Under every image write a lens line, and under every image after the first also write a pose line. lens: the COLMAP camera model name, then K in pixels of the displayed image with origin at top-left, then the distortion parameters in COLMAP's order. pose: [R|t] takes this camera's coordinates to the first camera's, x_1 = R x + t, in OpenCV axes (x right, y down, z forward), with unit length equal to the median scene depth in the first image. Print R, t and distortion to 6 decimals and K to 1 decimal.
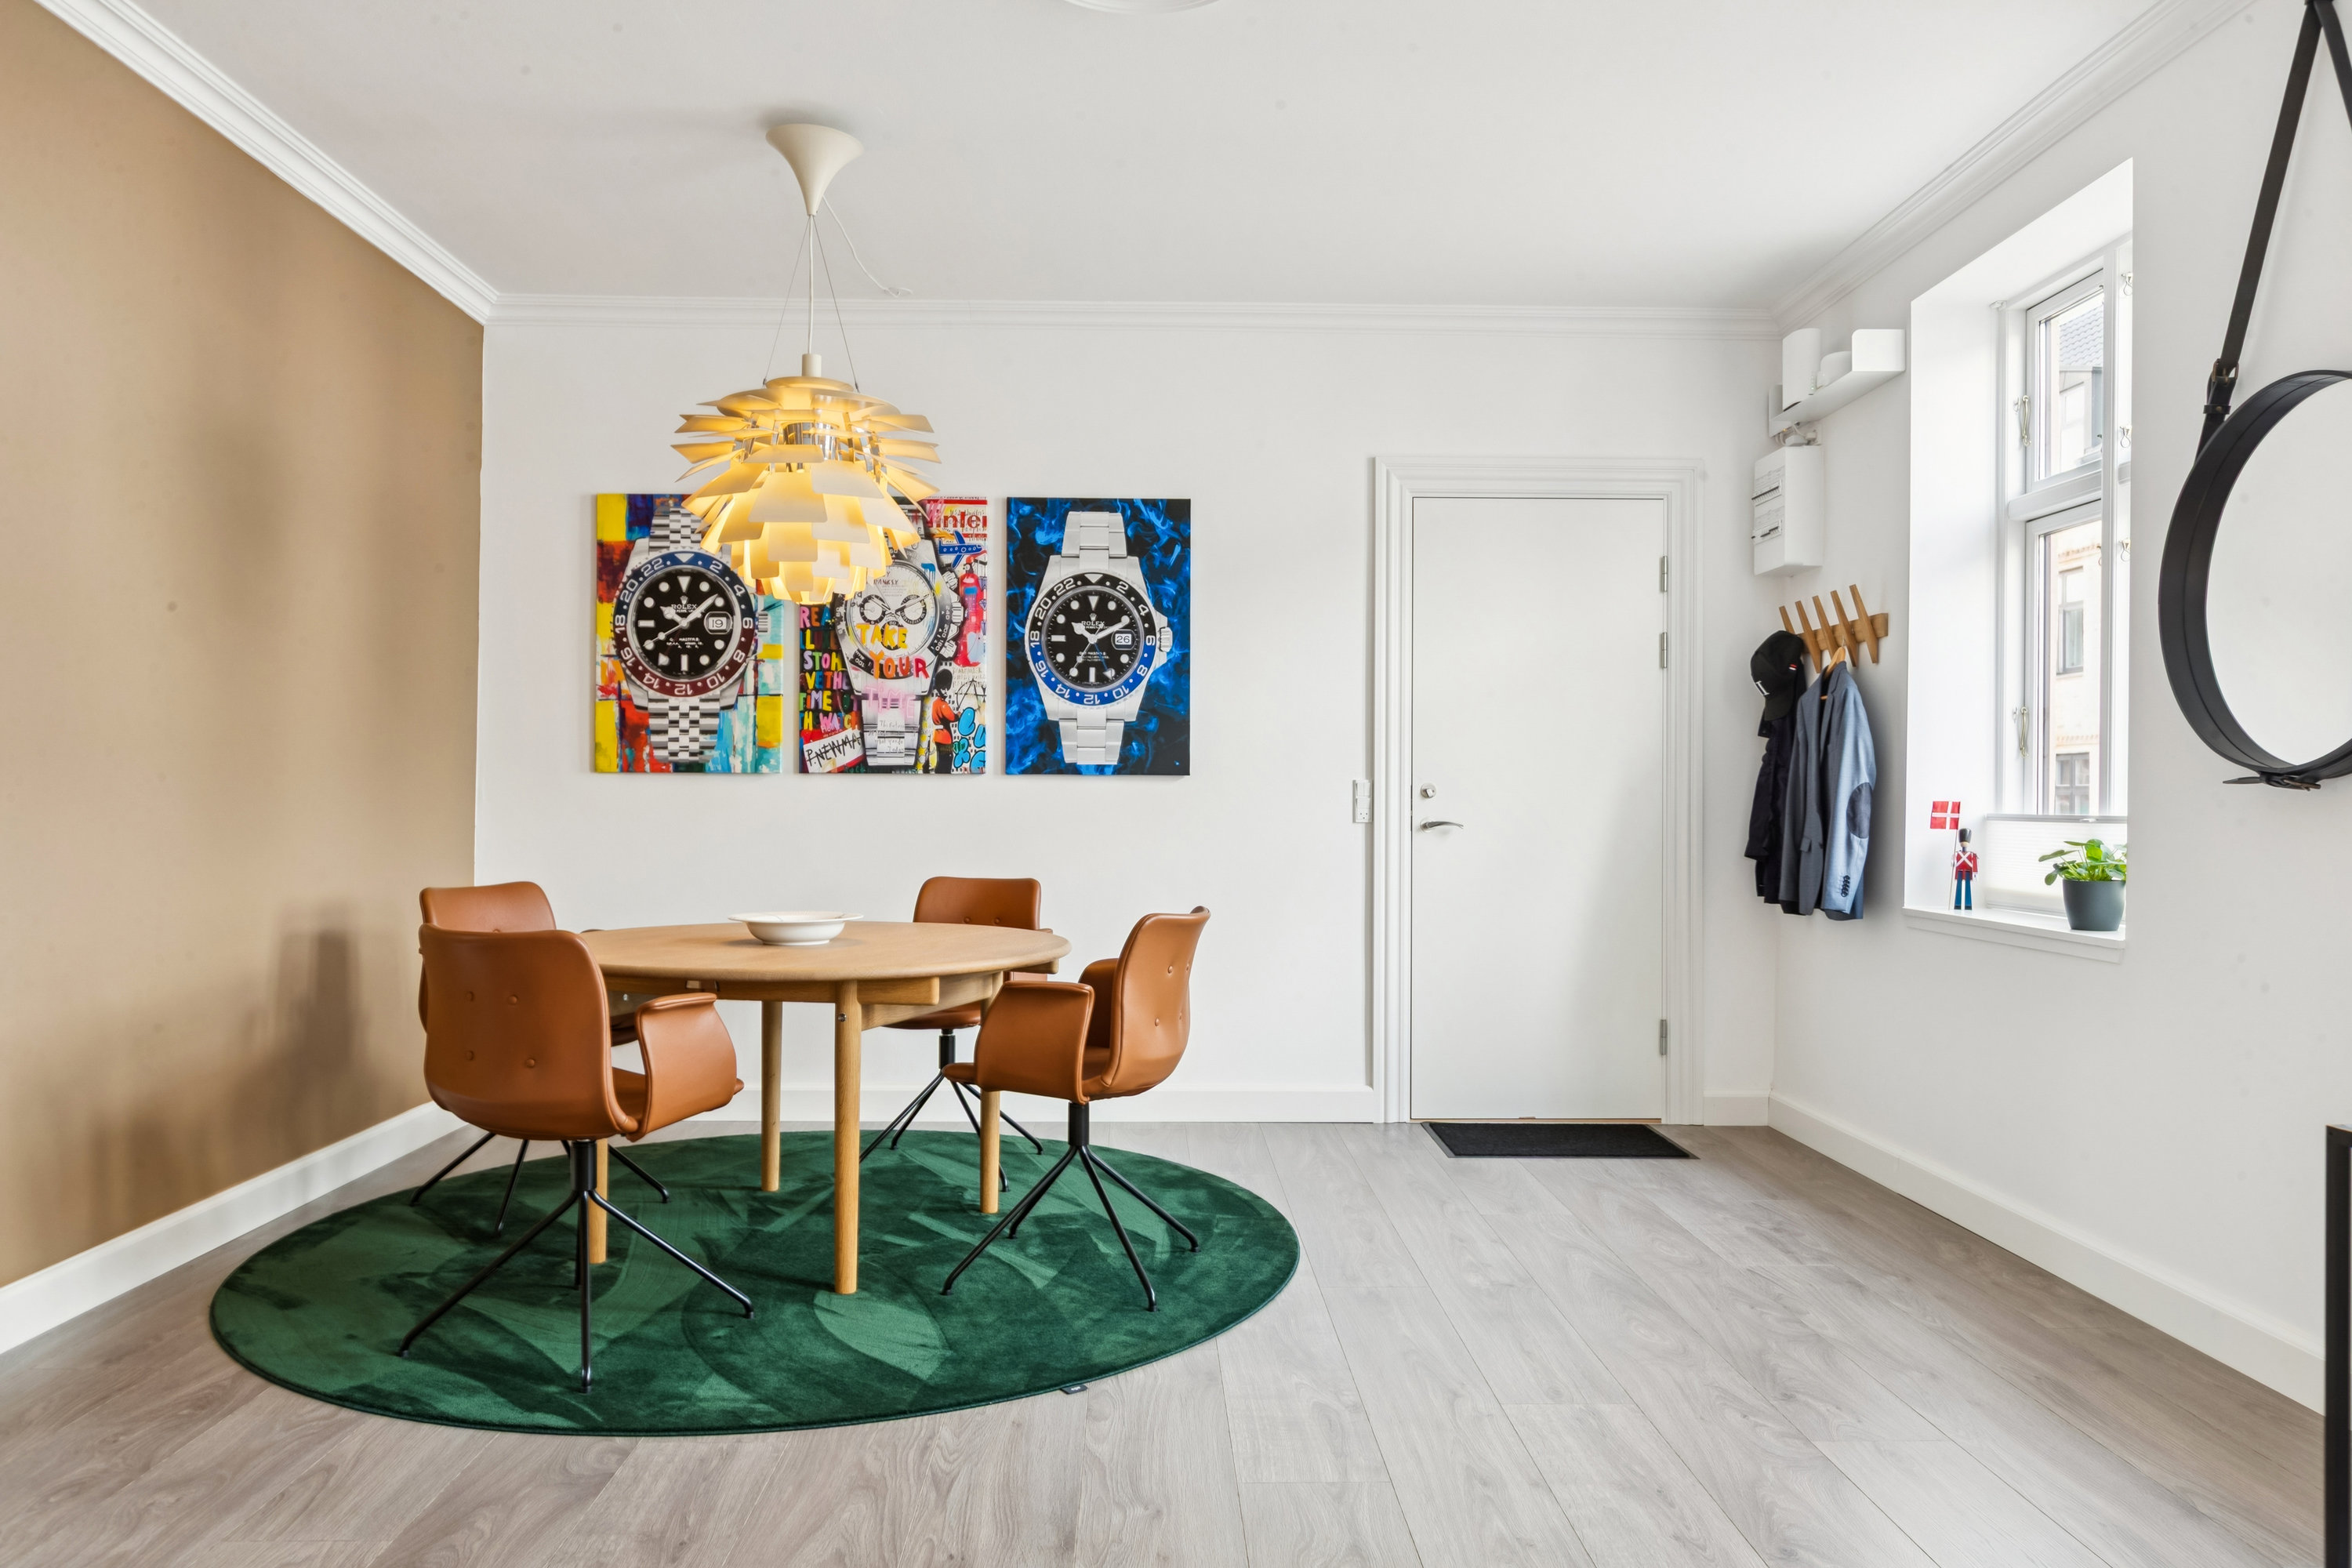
lens RADIAL K [[1598.3, 0, 1181.2], [0, 1598.3, 794.4], [0, 0, 1]] dist [-0.001525, 0.001575]
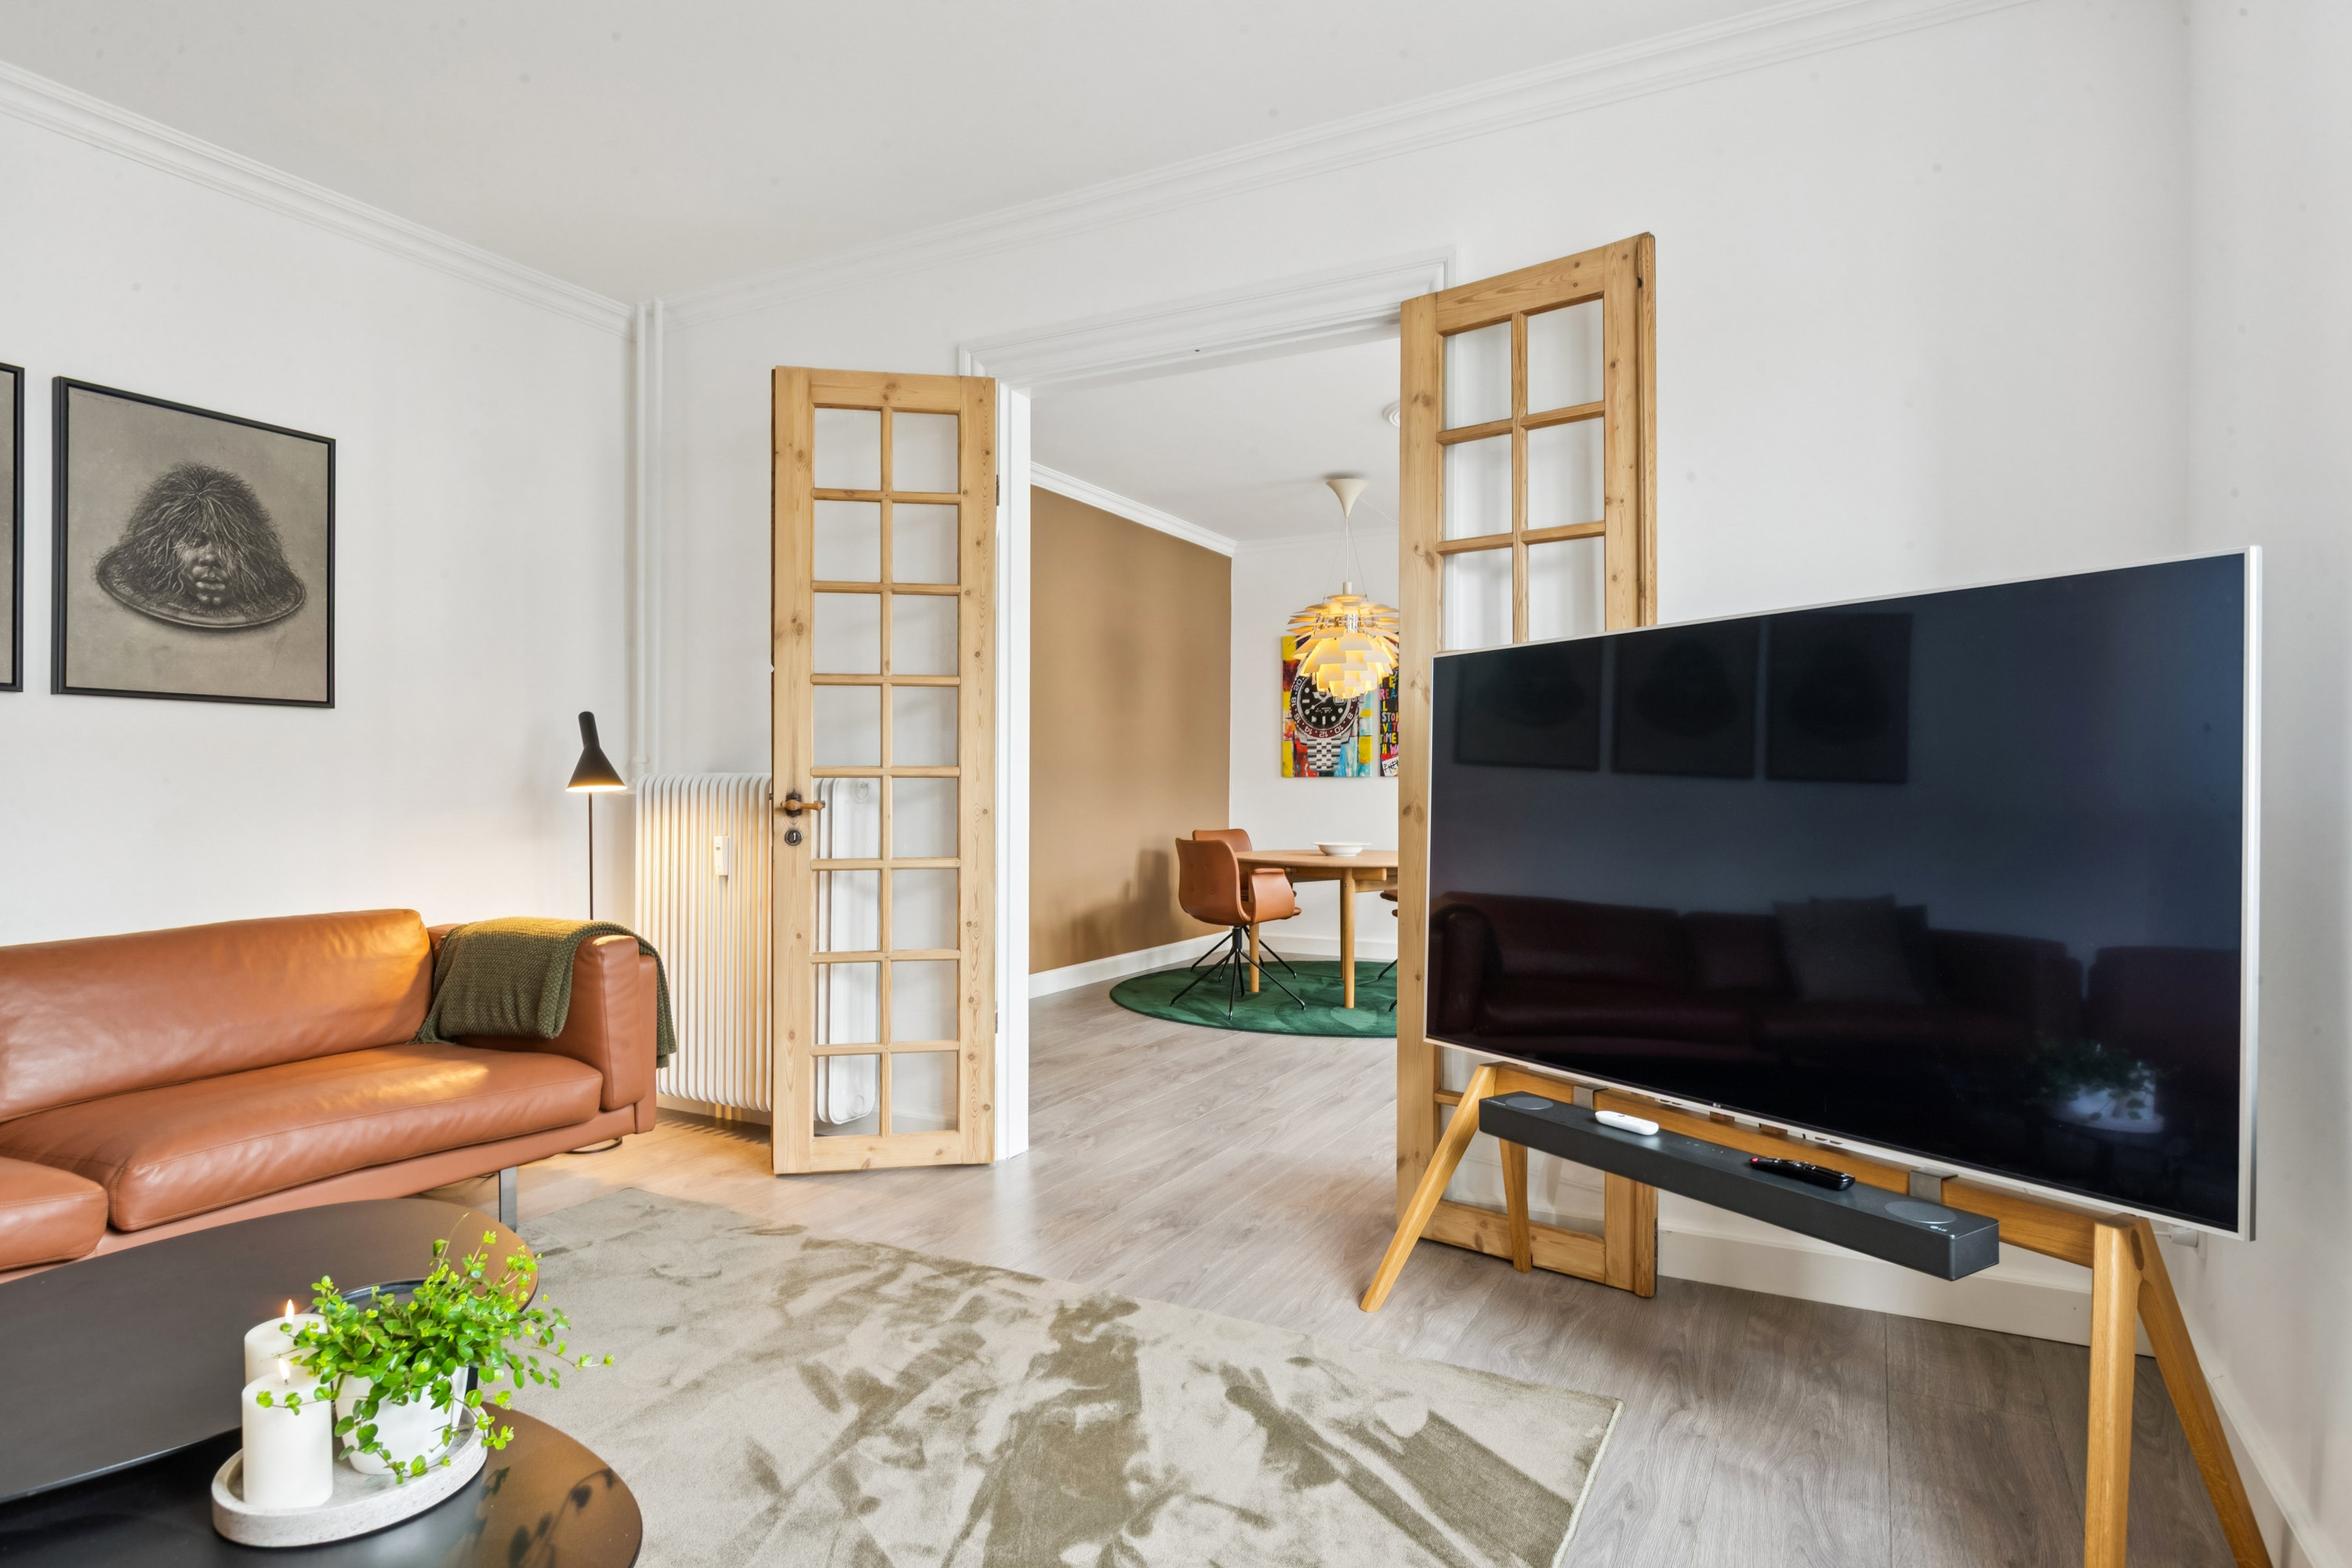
lens RADIAL K [[1290.8, 0, 1184.7], [0, 1290.8, 781.8], [0, 0, 1]] dist [0.007345, -0.002782]
pose [[0.869716, -0.009542, -0.493460, 0.317399], [0.006237, 0.999946, -0.008343, 0.004445], [0.493513, 0.004179, 0.869729, -0.451777]]
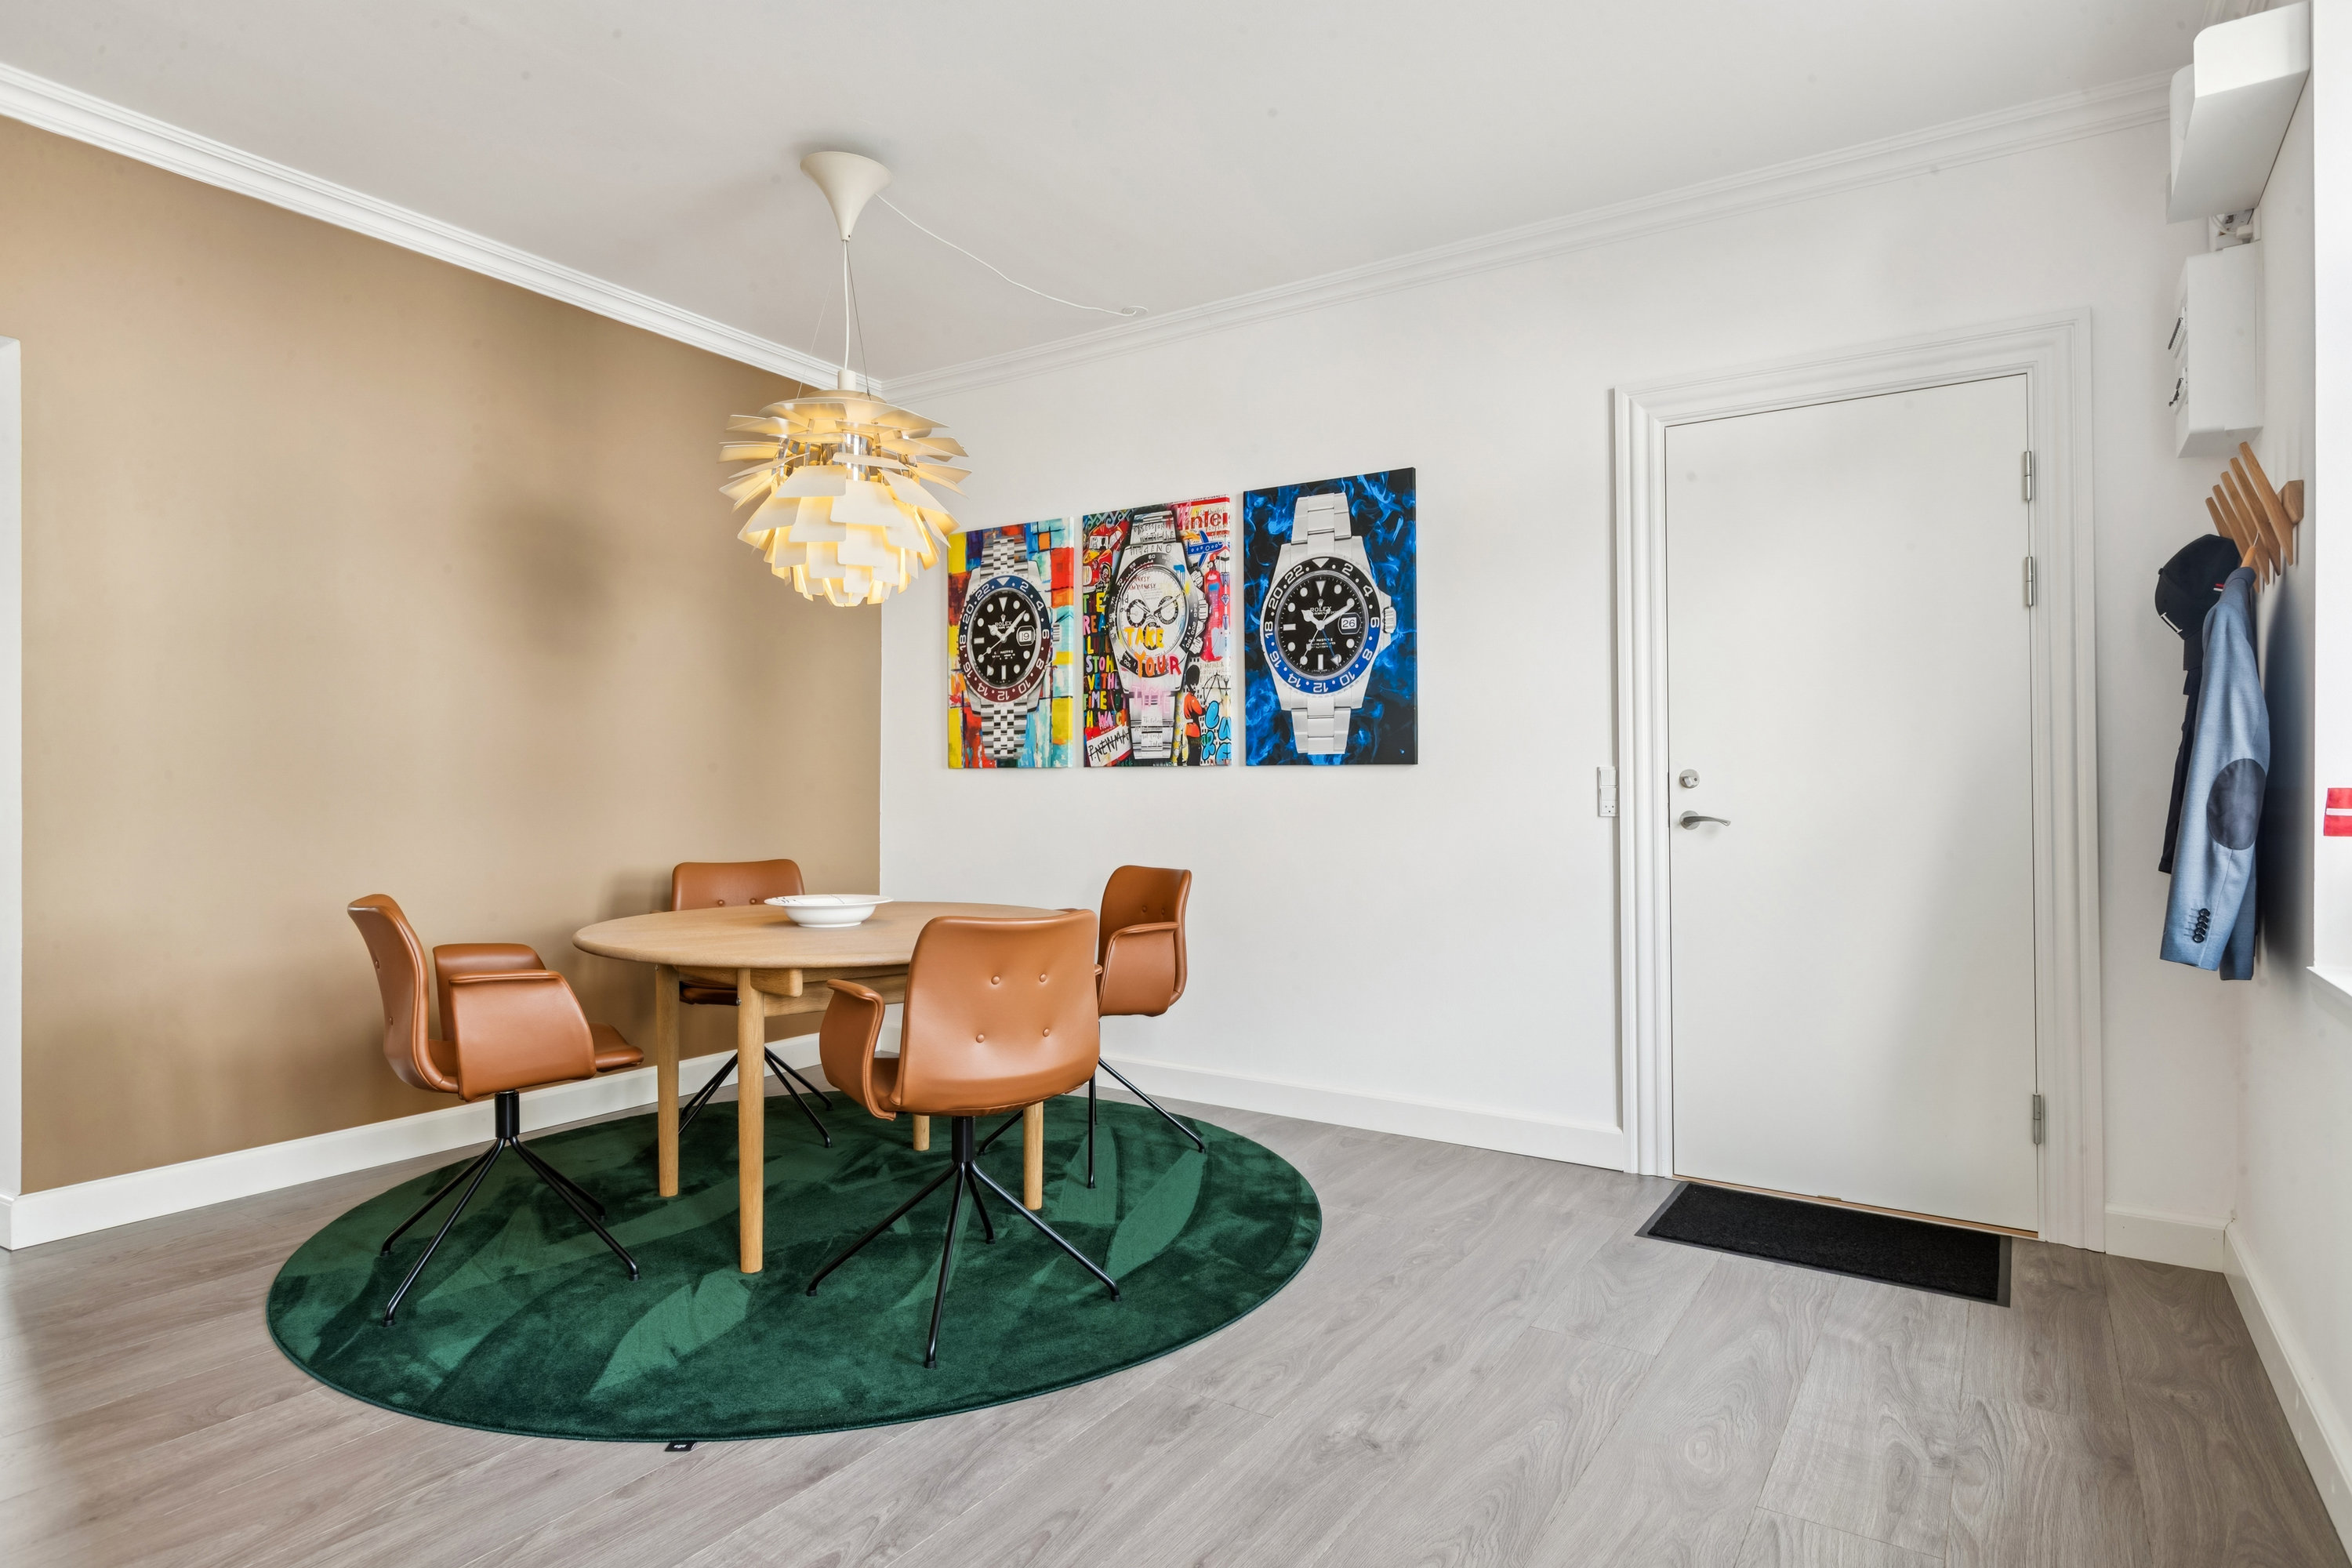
lens RADIAL K [[1290.8, 0, 1177.9], [0, 1290.8, 772.6], [0, 0, 1]] dist [0.007345, -0.002782]
pose [[0.825178, -0.010571, -0.564774, 0.317085], [0.003282, 0.999898, -0.013920, 0.003107], [0.564864, 0.009633, 0.825128, 0.304664]]
